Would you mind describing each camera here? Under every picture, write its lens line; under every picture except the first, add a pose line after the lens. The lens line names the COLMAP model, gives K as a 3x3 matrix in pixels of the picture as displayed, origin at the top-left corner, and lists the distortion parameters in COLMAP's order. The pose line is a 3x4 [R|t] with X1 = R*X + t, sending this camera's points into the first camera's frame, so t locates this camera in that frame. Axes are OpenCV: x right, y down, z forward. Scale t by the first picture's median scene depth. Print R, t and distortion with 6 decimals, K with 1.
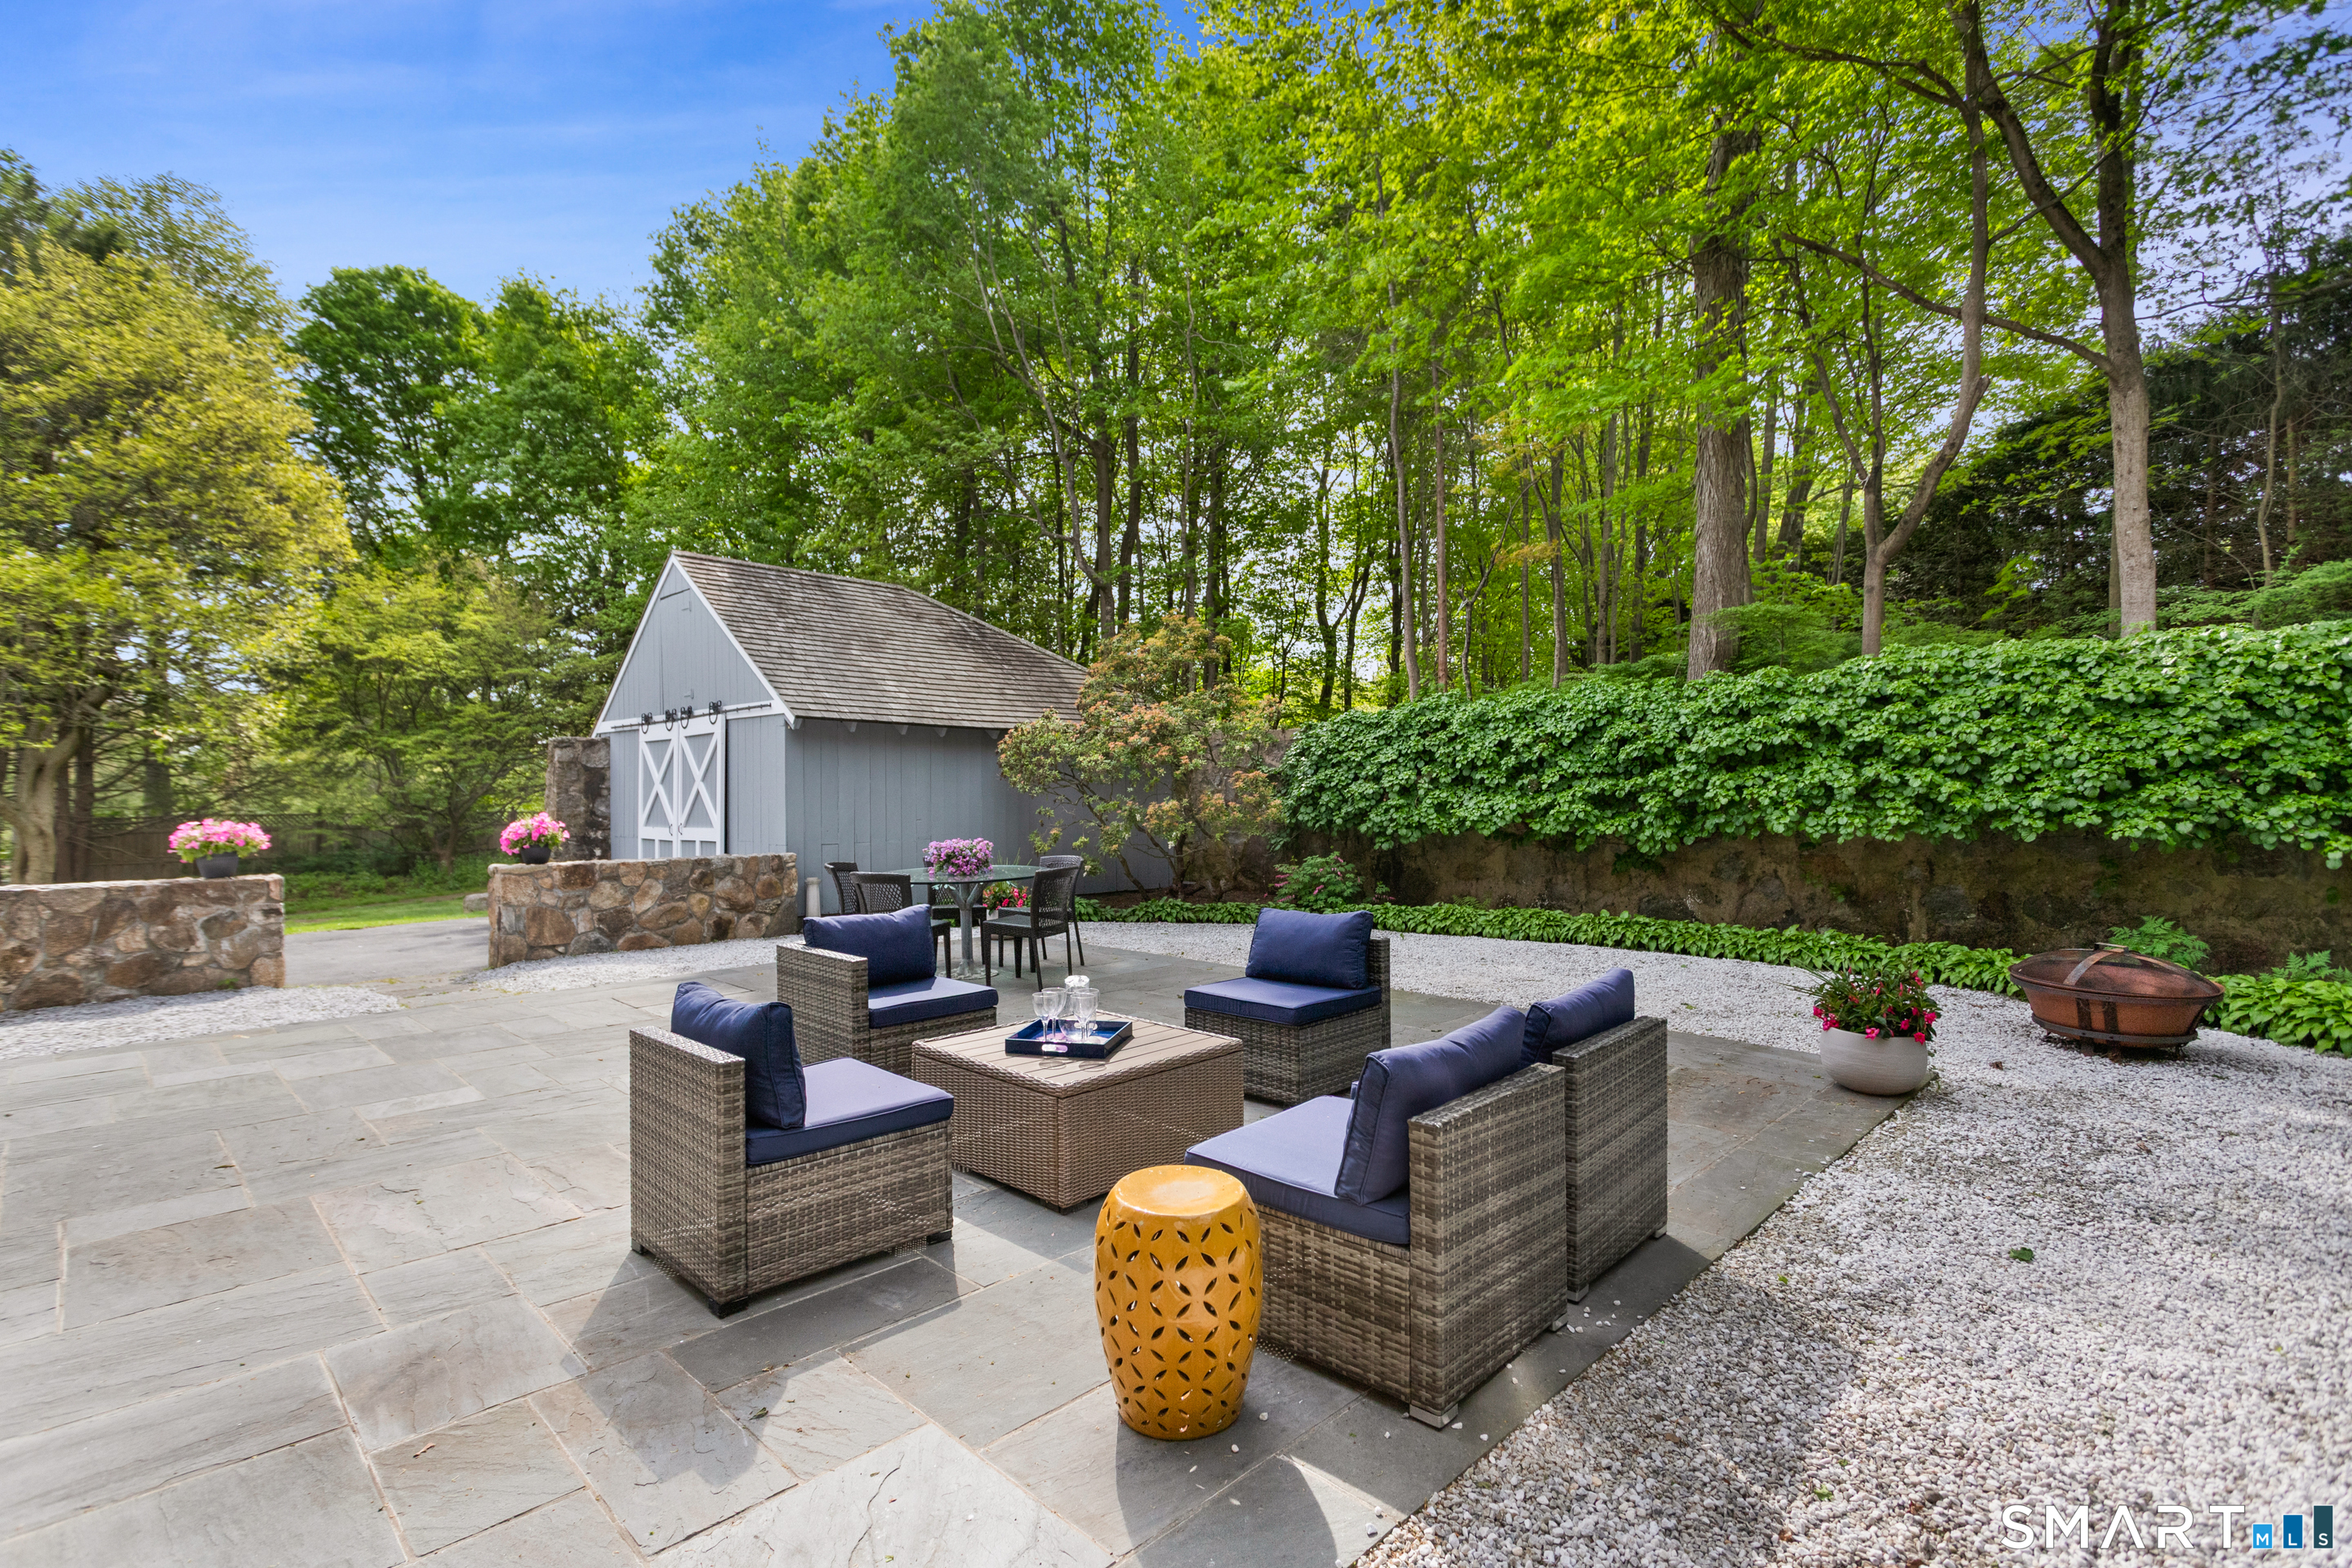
lens RADIAL K [[1107.1, 0, 1176.0], [0, 1107.1, 784.0], [0, 0, 1]] dist [-0.000335, -0.000030]
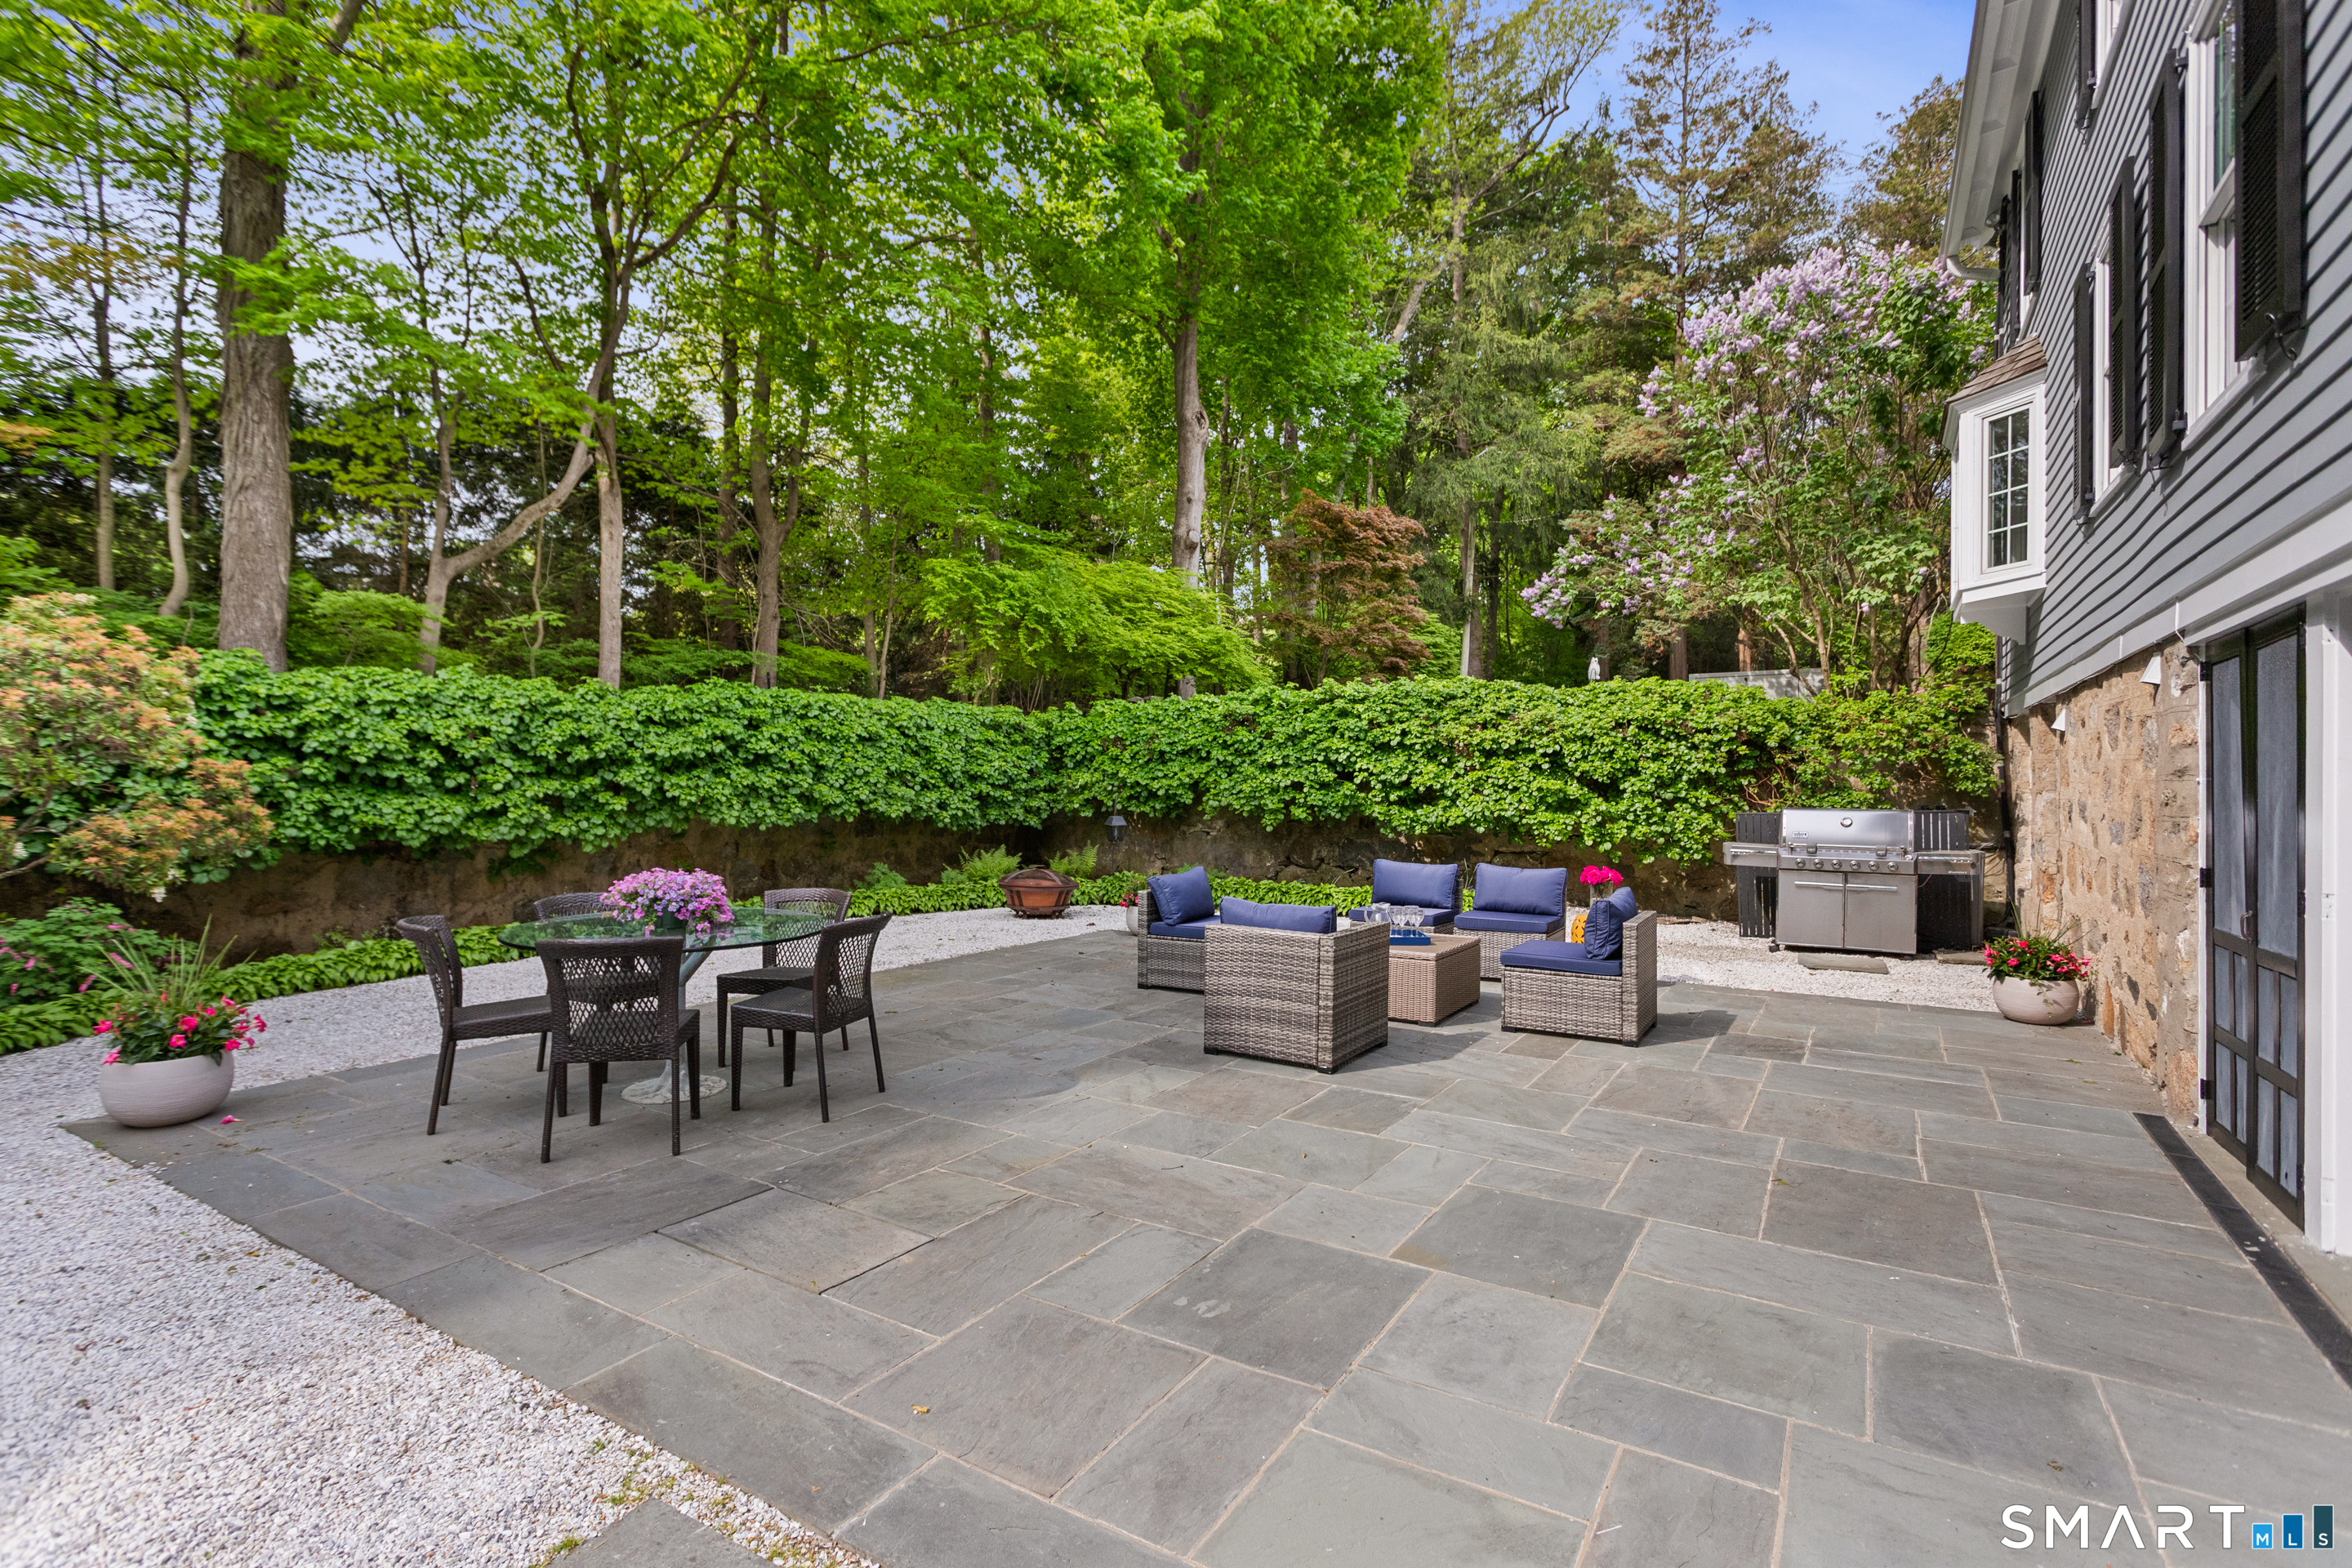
lens RADIAL K [[1107.1, 0, 1176.0], [0, 1107.1, 784.0], [0, 0, 1]] dist [-0.000335, -0.000030]
pose [[-0.192824, 0.010717, 0.981175, -0.712499], [0.006160, 0.999934, -0.009712, 0.013314], [-0.981214, 0.004171, -0.192877, 0.709122]]
